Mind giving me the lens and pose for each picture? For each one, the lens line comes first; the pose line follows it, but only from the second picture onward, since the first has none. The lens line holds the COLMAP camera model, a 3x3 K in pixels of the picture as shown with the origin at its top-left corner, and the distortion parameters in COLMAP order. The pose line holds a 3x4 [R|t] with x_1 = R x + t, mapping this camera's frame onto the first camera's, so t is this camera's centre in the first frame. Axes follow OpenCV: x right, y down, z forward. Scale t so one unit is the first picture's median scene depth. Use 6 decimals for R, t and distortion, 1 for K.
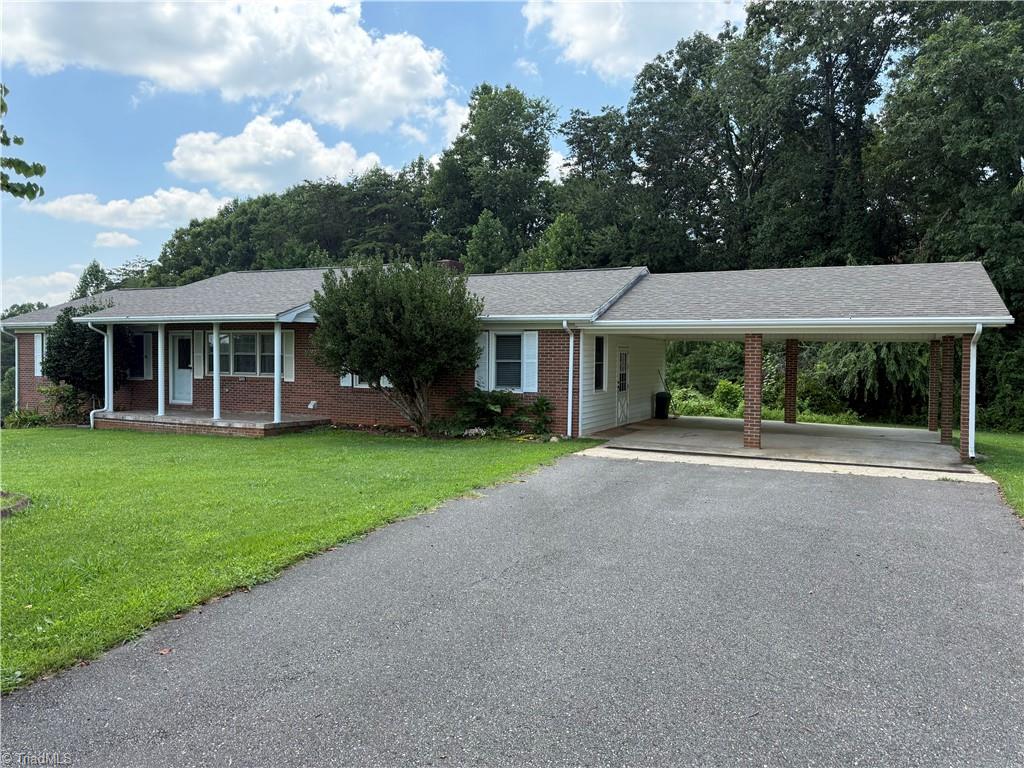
lens RADIAL K [[716.1, 0, 515.9], [0, 716.1, 388.0], [0, 0, 1]] dist [0.000446, -0.000065]
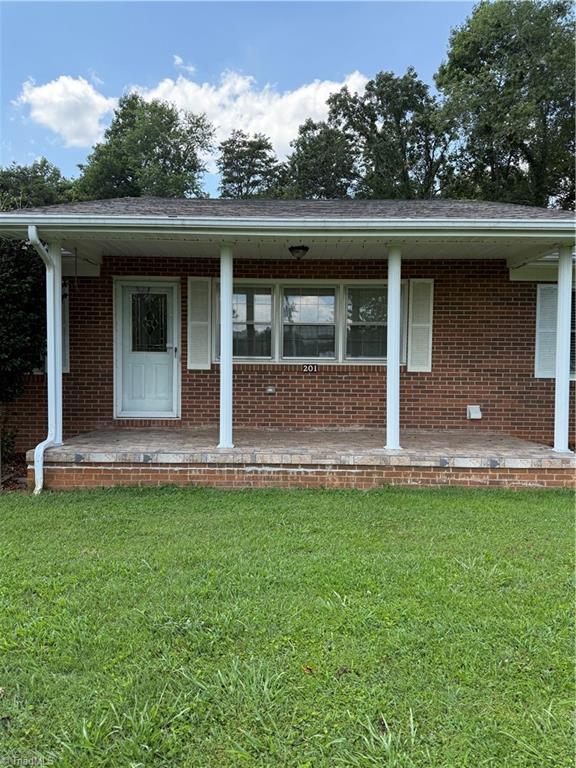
lens RADIAL K [[537.1, 0, 284.1], [0, 537.1, 381.0], [0, 0, 1]] dist [0.000446, -0.000065]
pose [[0.904047, -0.011846, 0.427270, -0.552421], [0.015771, 0.999860, -0.005649, -0.000779], [-0.427143, 0.011845, 0.904106, 0.616151]]
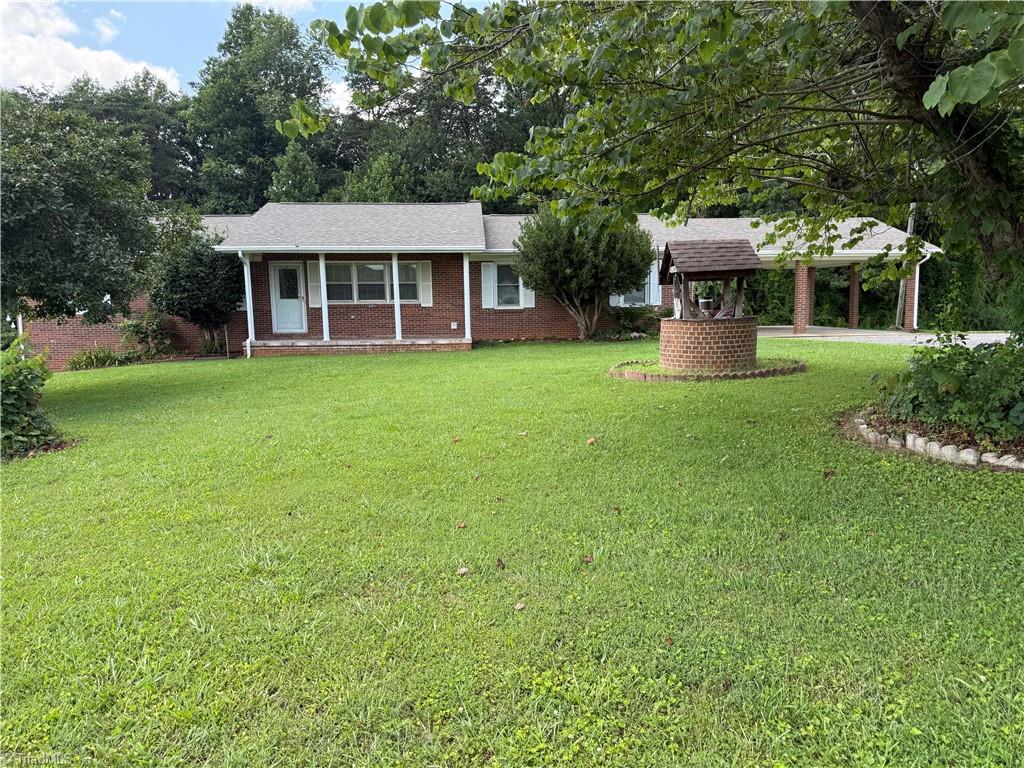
lens RADIAL K [[716.1, 0, 515.9], [0, 716.1, 388.0], [0, 0, 1]] dist [0.000446, -0.000065]
pose [[0.869158, -0.077588, 0.488411, -0.710140], [0.037122, 0.995066, 0.092012, 0.019875], [-0.493140, -0.061843, 0.867749, -0.079173]]
